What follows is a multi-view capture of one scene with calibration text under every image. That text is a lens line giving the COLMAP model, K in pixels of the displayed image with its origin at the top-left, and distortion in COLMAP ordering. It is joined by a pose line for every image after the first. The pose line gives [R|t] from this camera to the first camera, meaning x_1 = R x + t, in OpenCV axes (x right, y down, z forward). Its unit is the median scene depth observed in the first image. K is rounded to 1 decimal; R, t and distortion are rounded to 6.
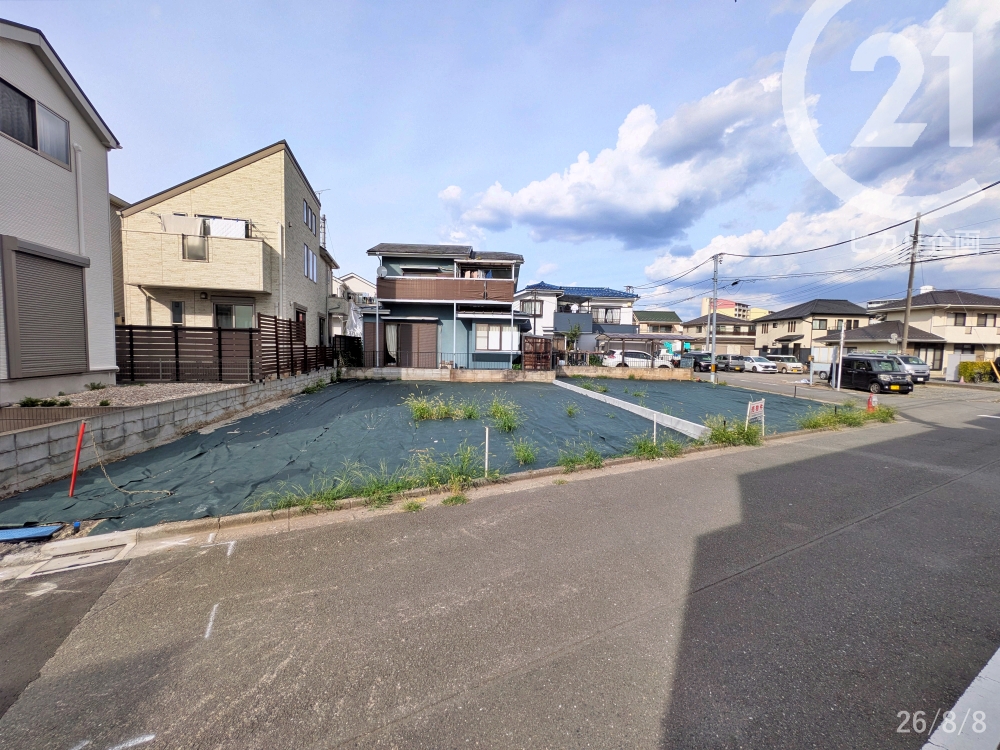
lens RADIAL K [[395.0, 0, 503.2], [0, 395.0, 373.2], [0, 0, 1]] dist [0.000387, -0.000223]
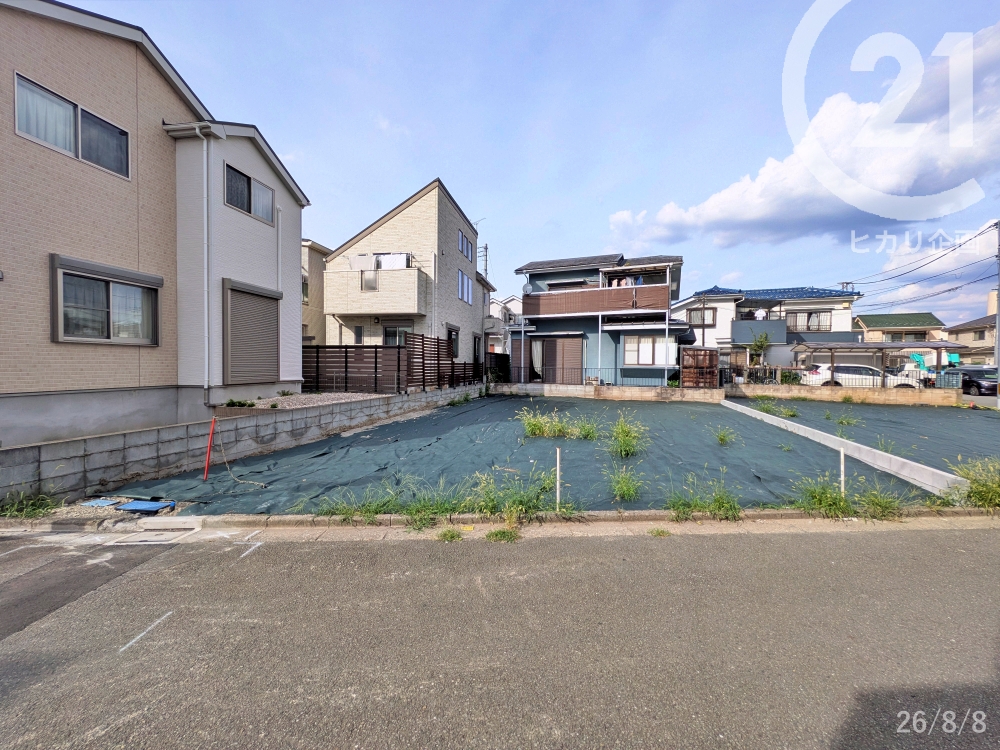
lens RADIAL K [[395.0, 0, 503.2], [0, 395.0, 373.2], [0, 0, 1]] dist [0.000387, -0.000223]
pose [[0.910704, -0.003656, -0.413043, 0.052139], [-0.016880, 0.998796, -0.046057, 0.006791], [0.412714, 0.048916, 0.909546, 0.060941]]
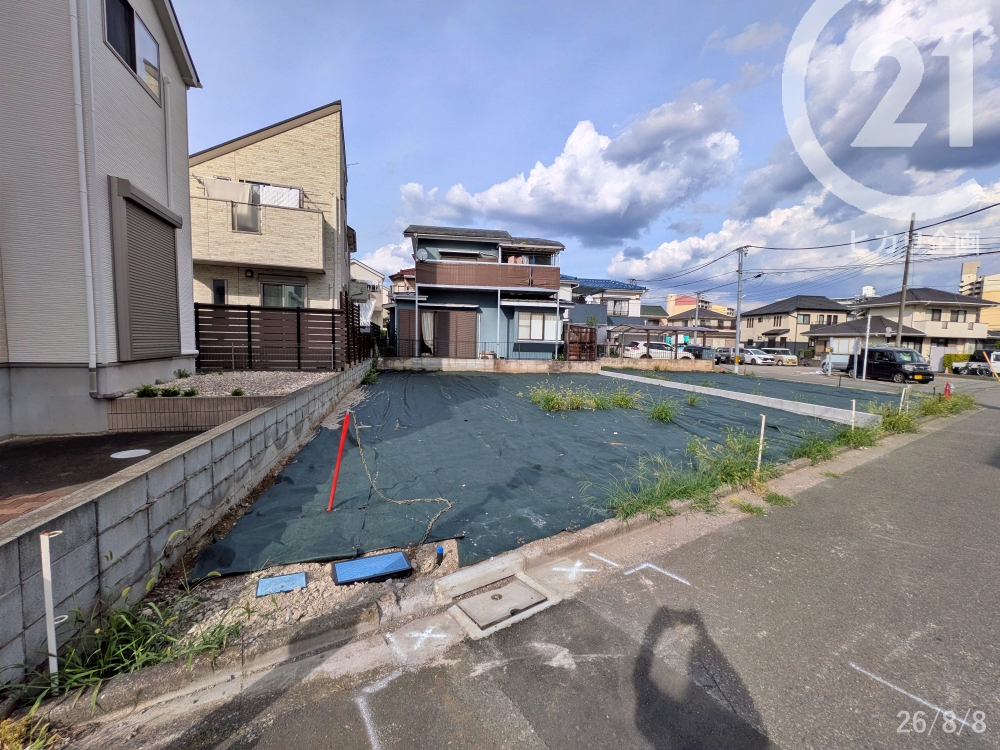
lens RADIAL K [[395.0, 0, 503.2], [0, 395.0, 373.2], [0, 0, 1]] dist [0.000387, -0.000223]
pose [[0.996066, -0.002390, 0.088583, -0.190416], [0.001145, 0.999900, 0.014098, 0.009076], [-0.088608, -0.013941, 0.995969, 0.050939]]
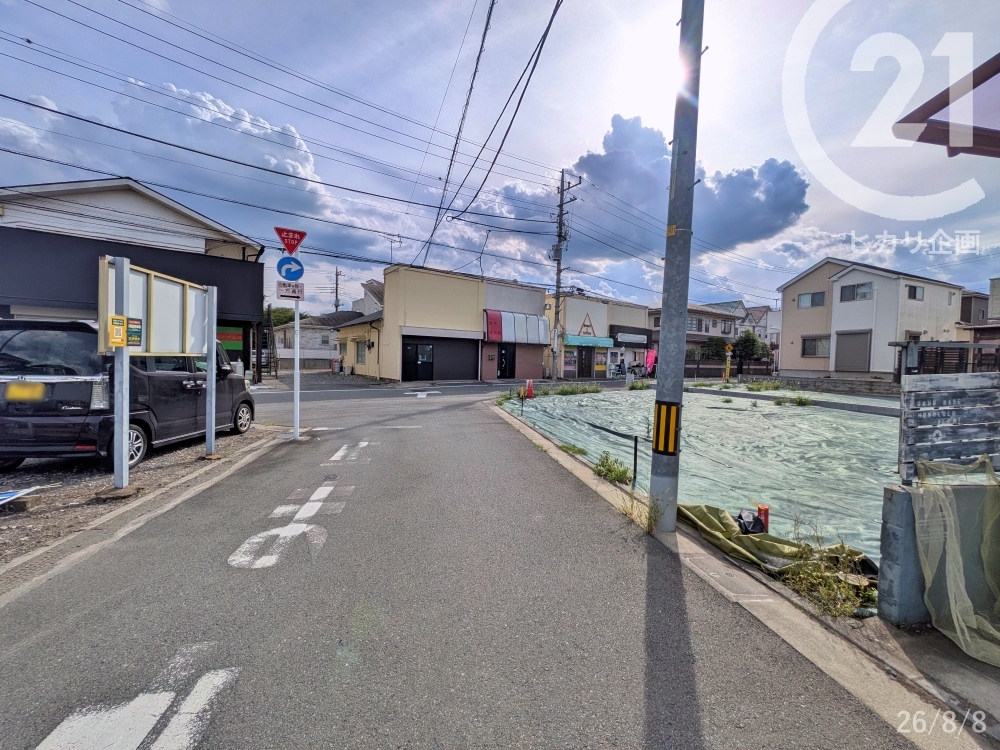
lens RADIAL K [[394.4, 0, 502.7], [0, 394.4, 373.7], [0, 0, 1]] dist [0.000616, 0.000096]
pose [[-0.988905, -0.036259, -0.144058, 0.744358], [-0.050621, 0.993965, 0.097321, -0.051667], [0.139660, 0.103534, -0.984772, 1.377725]]
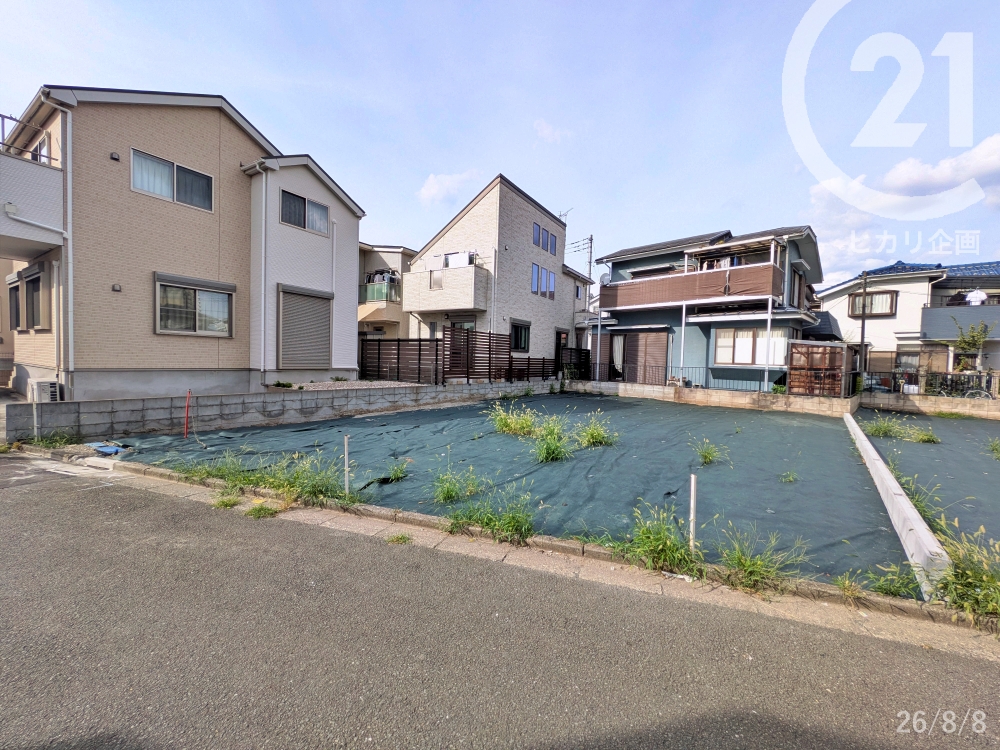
lens RADIAL K [[395.0, 0, 503.2], [0, 395.0, 373.2], [0, 0, 1]] dist [0.000387, -0.000223]
pose [[0.686655, 0.025682, -0.726529, 0.202709], [-0.063514, 0.997674, -0.024761, 0.003861], [0.724203, 0.063147, 0.686689, 0.188355]]
